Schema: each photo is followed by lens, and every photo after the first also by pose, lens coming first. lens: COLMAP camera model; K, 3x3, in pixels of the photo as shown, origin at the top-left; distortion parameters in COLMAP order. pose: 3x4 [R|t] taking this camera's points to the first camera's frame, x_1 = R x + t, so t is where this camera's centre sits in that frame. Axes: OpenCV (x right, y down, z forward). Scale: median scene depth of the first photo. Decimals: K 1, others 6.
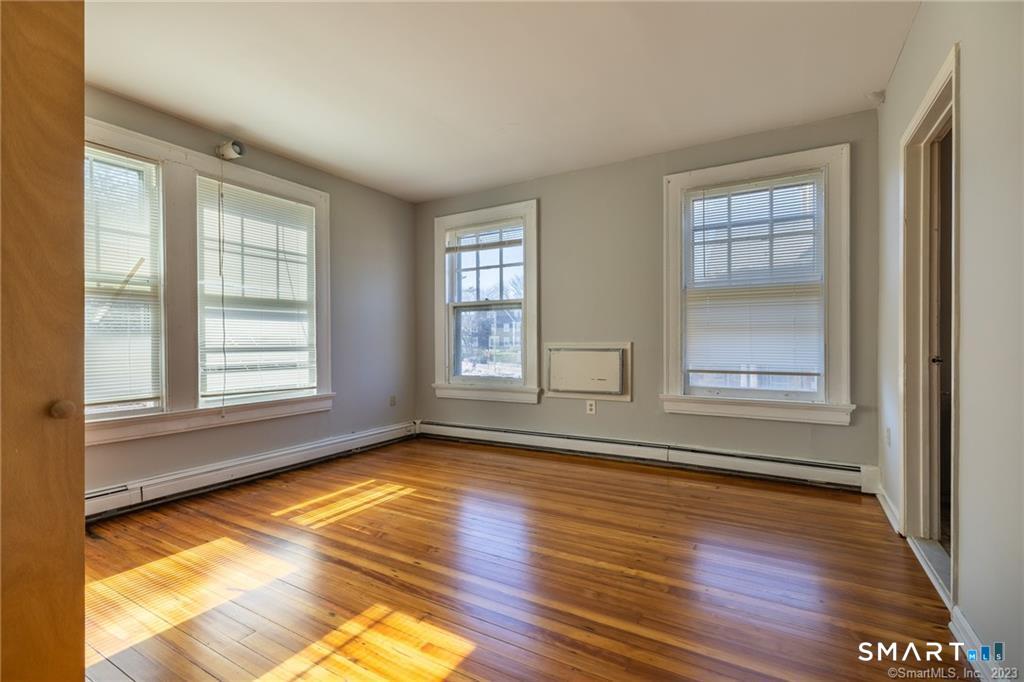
lens RADIAL K [[449.9, 0, 538.9], [0, 449.9, 344.7], [0, 0, 1]] dist [-0.005216, 0.000474]
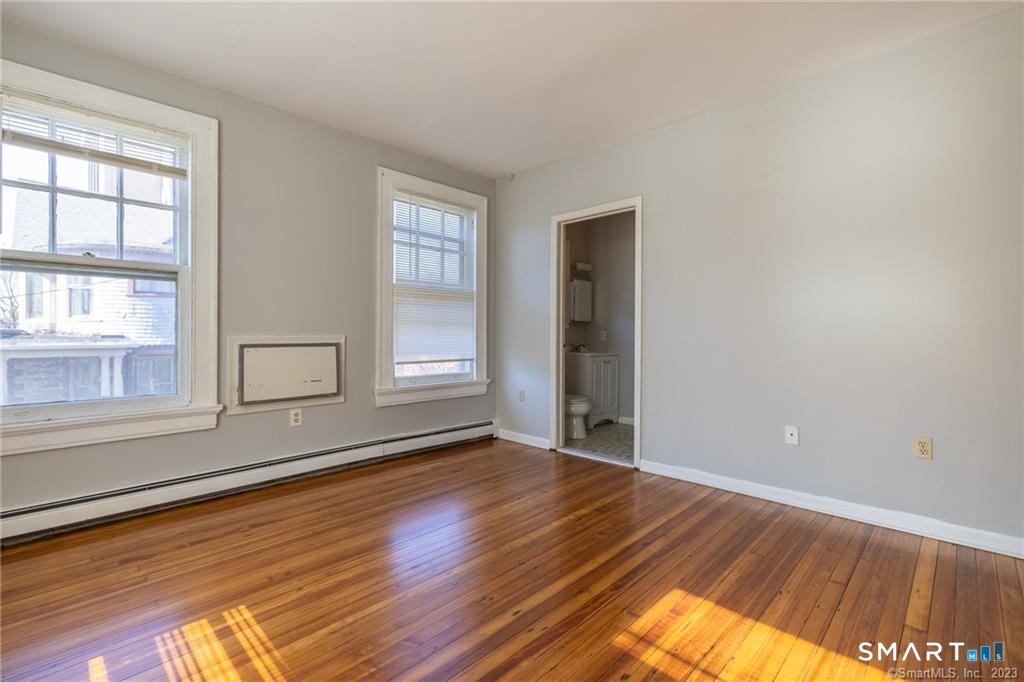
lens RADIAL K [[449.9, 0, 517.0], [0, 449.9, 338.7], [0, 0, 1]] dist [-0.005216, 0.000474]
pose [[0.279161, -0.003138, 0.960239, -0.590953], [0.004219, 0.999989, 0.002042, 0.000421], [-0.960235, 0.003481, 0.279171, 0.446013]]
